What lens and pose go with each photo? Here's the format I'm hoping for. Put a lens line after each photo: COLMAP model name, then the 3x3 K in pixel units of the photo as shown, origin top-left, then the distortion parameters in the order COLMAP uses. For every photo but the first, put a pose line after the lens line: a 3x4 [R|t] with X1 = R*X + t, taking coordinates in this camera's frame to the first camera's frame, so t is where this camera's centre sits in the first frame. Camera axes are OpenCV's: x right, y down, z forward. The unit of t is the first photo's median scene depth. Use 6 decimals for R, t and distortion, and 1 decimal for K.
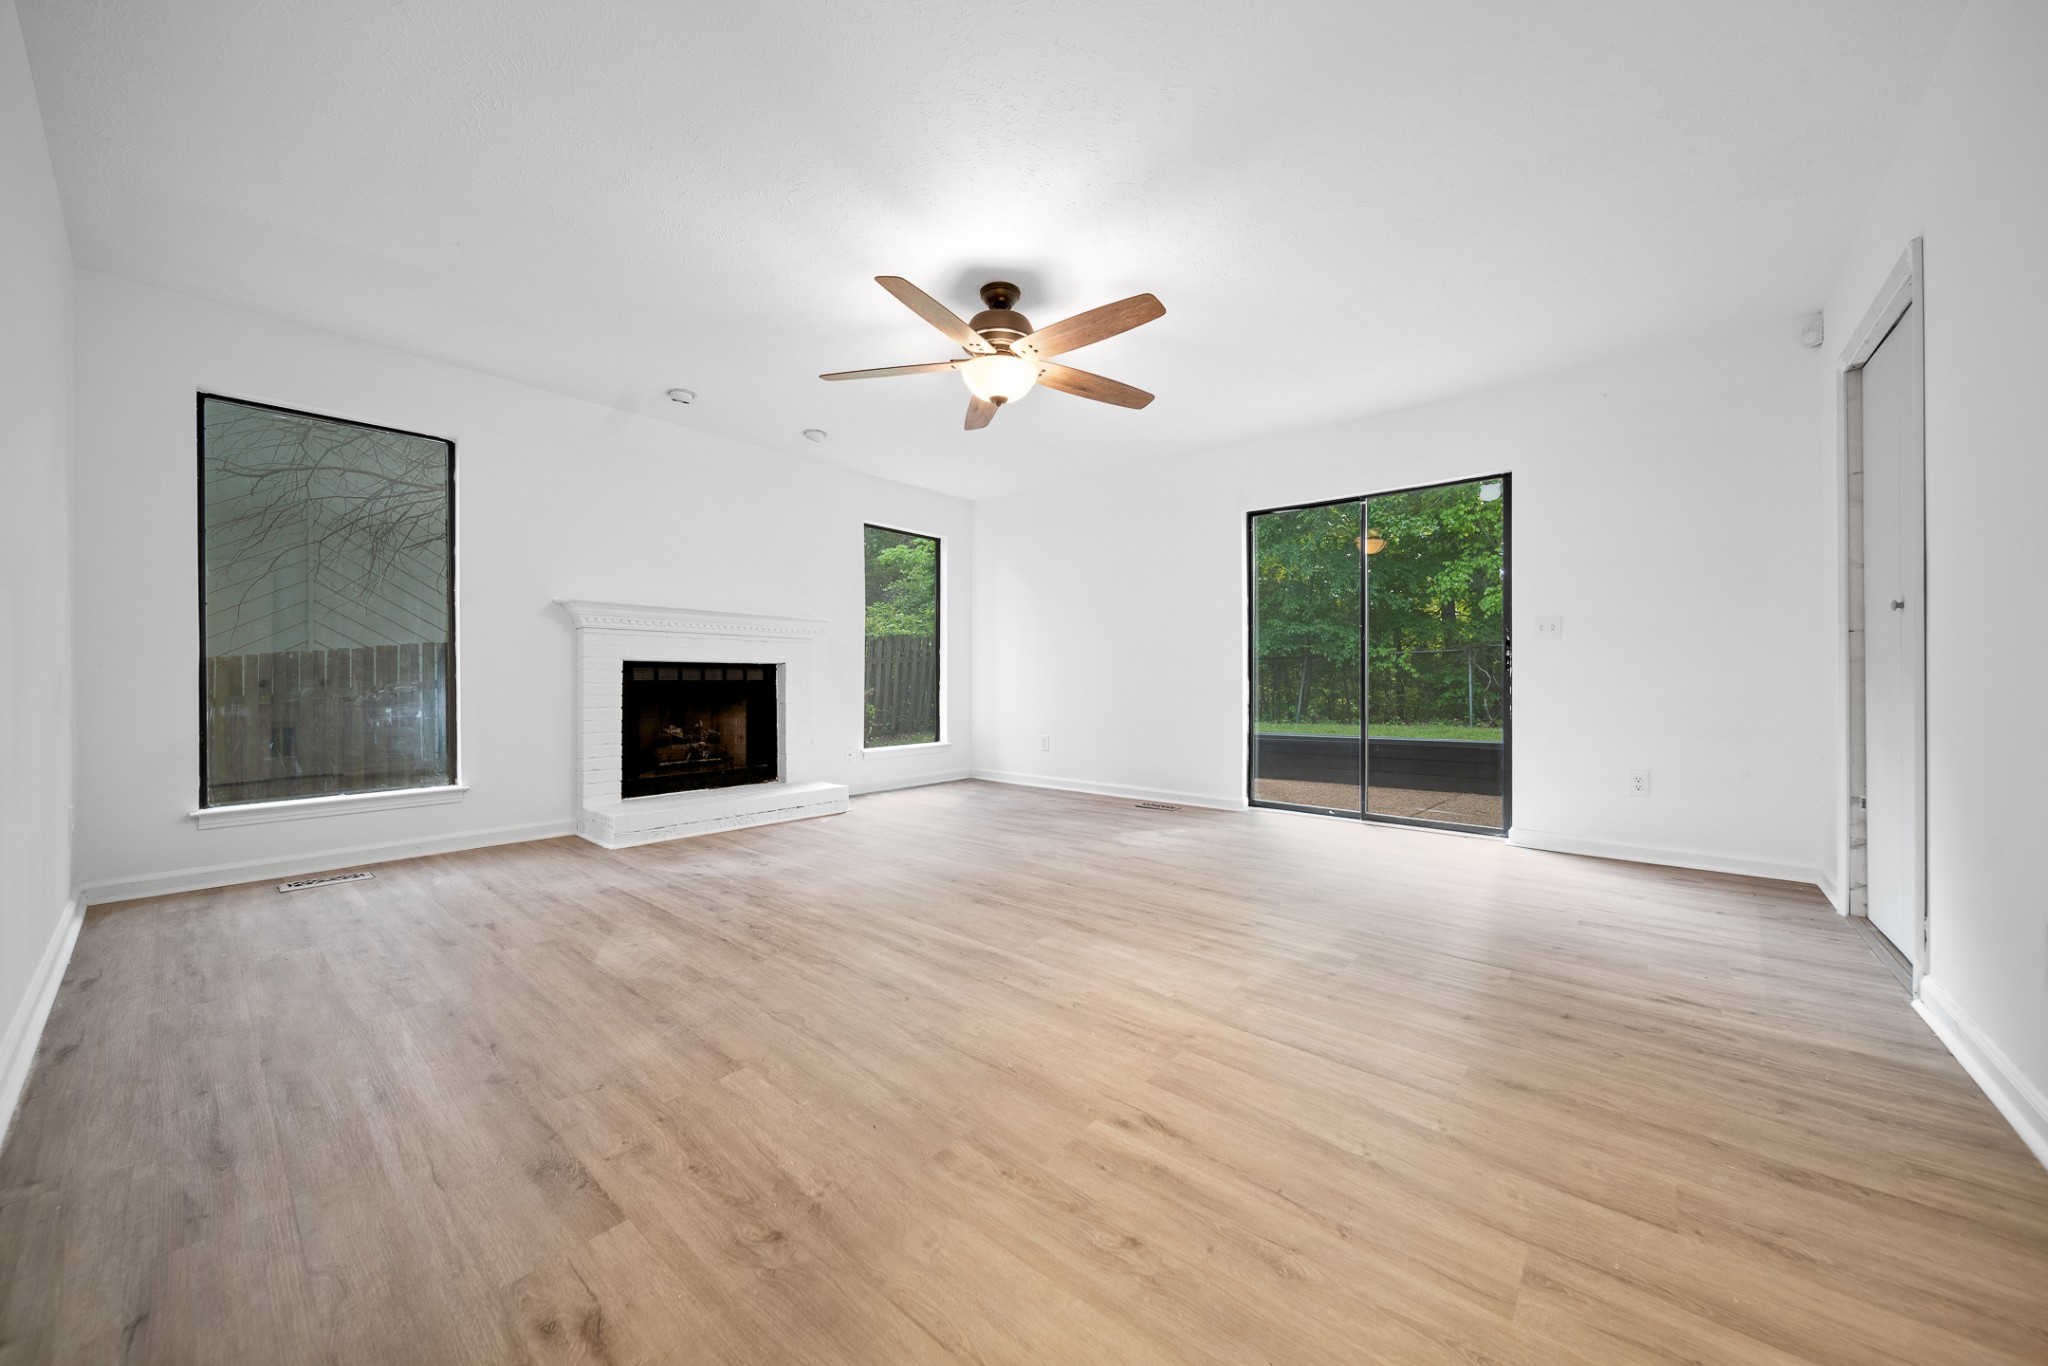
lens RADIAL K [[736.0, 0, 1027.2], [0, 736.0, 681.8], [0, 0, 1]] dist [-0.002791, -0.000587]
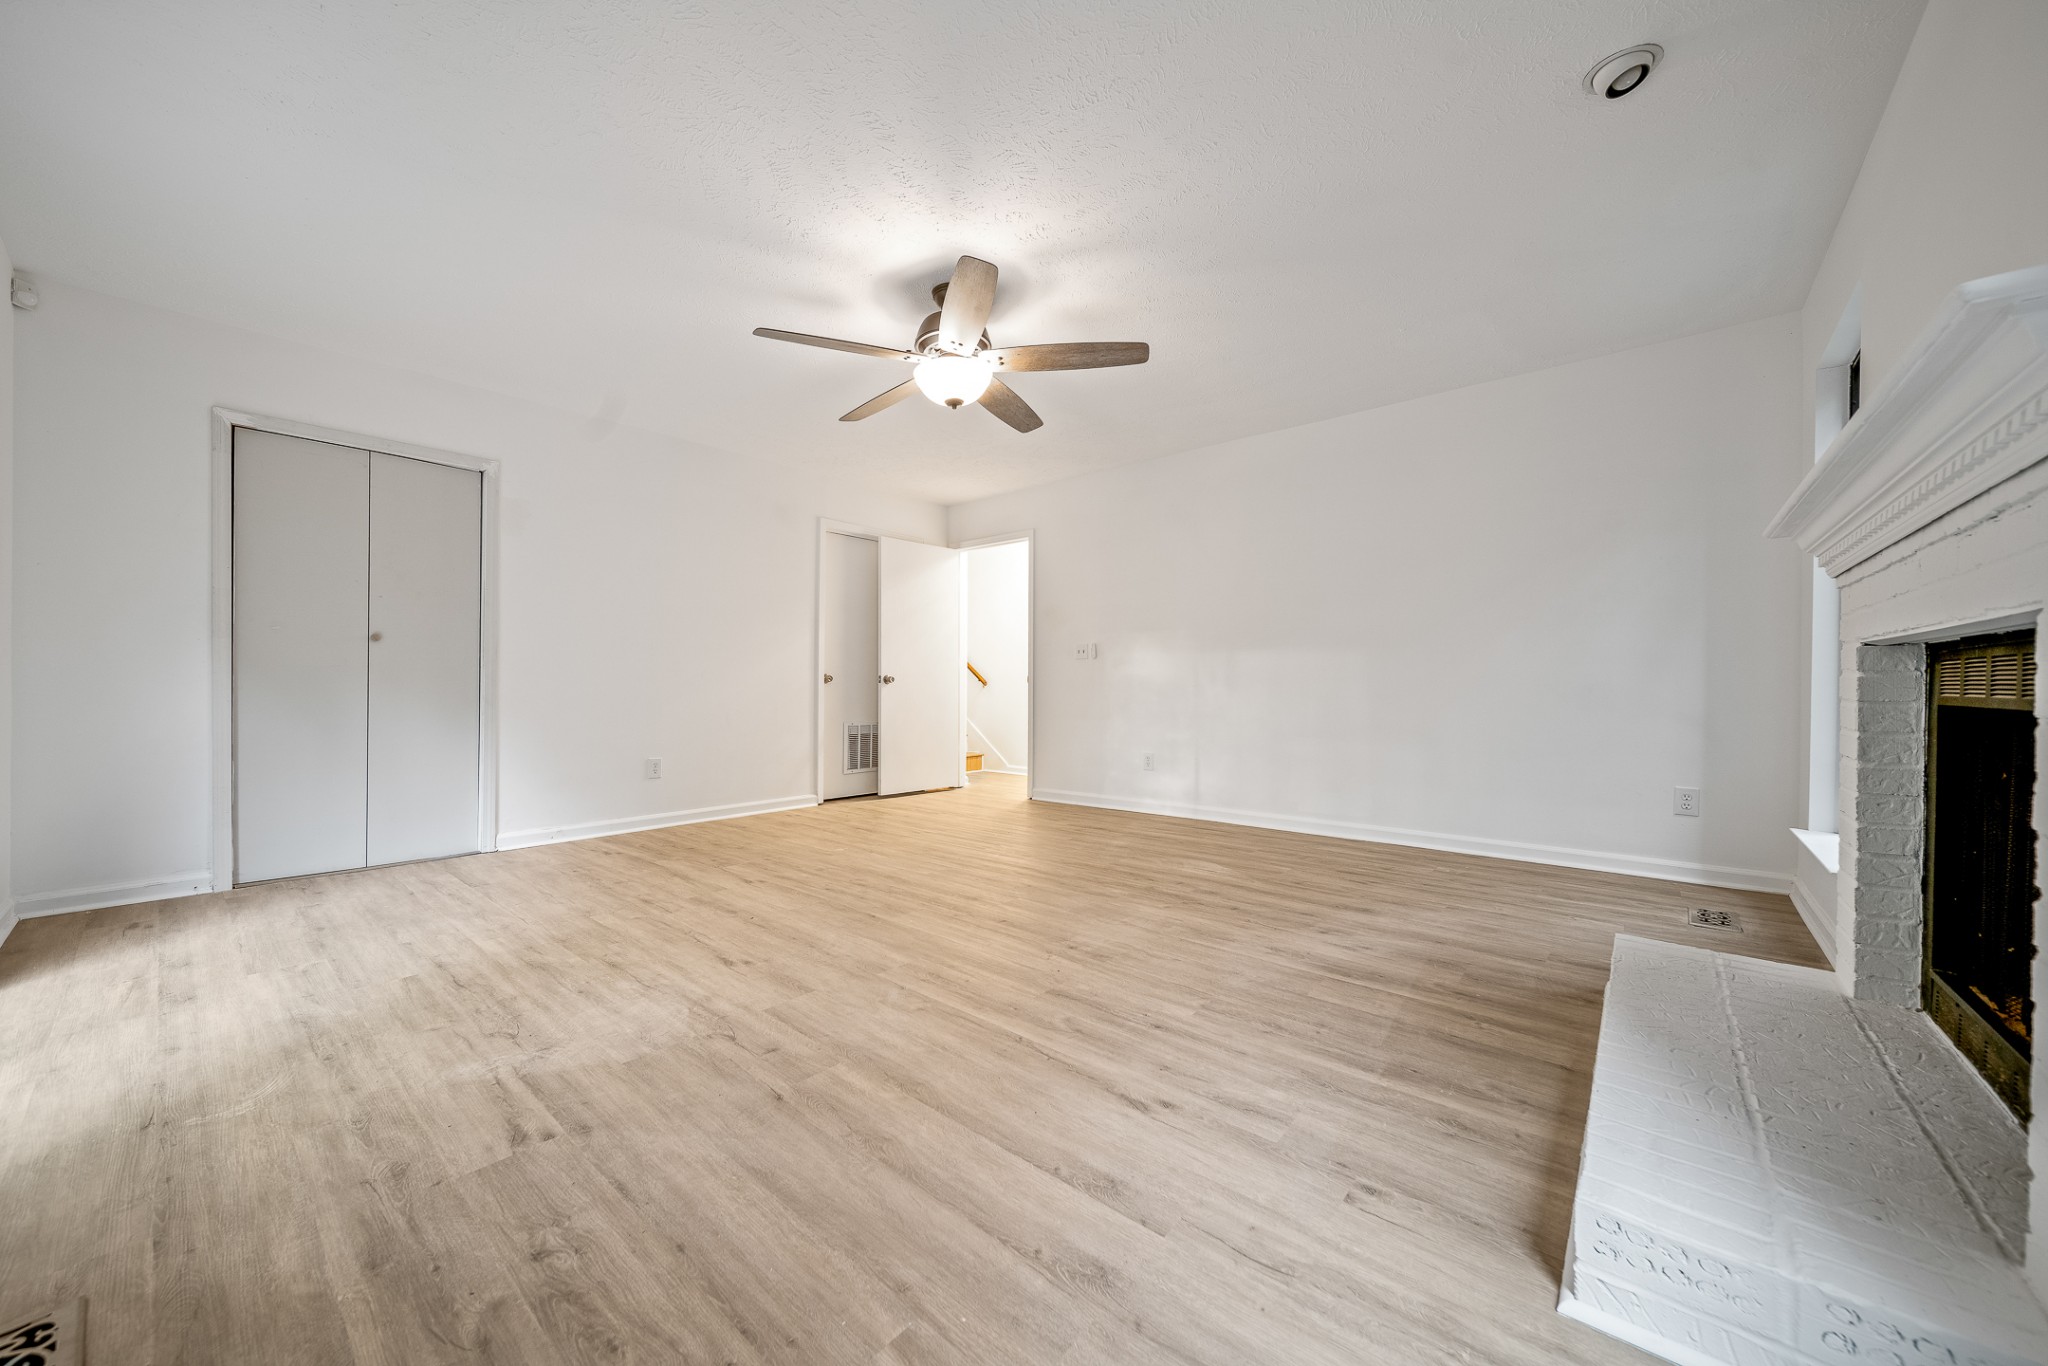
lens RADIAL K [[736.0, 0, 1024.7], [0, 736.0, 686.2], [0, 0, 1]] dist [-0.002791, -0.000587]
pose [[-0.999980, -0.003117, -0.005565, -0.137070], [-0.003132, 0.999991, 0.002839, -0.008418], [0.005557, 0.002856, -0.999980, 2.146492]]
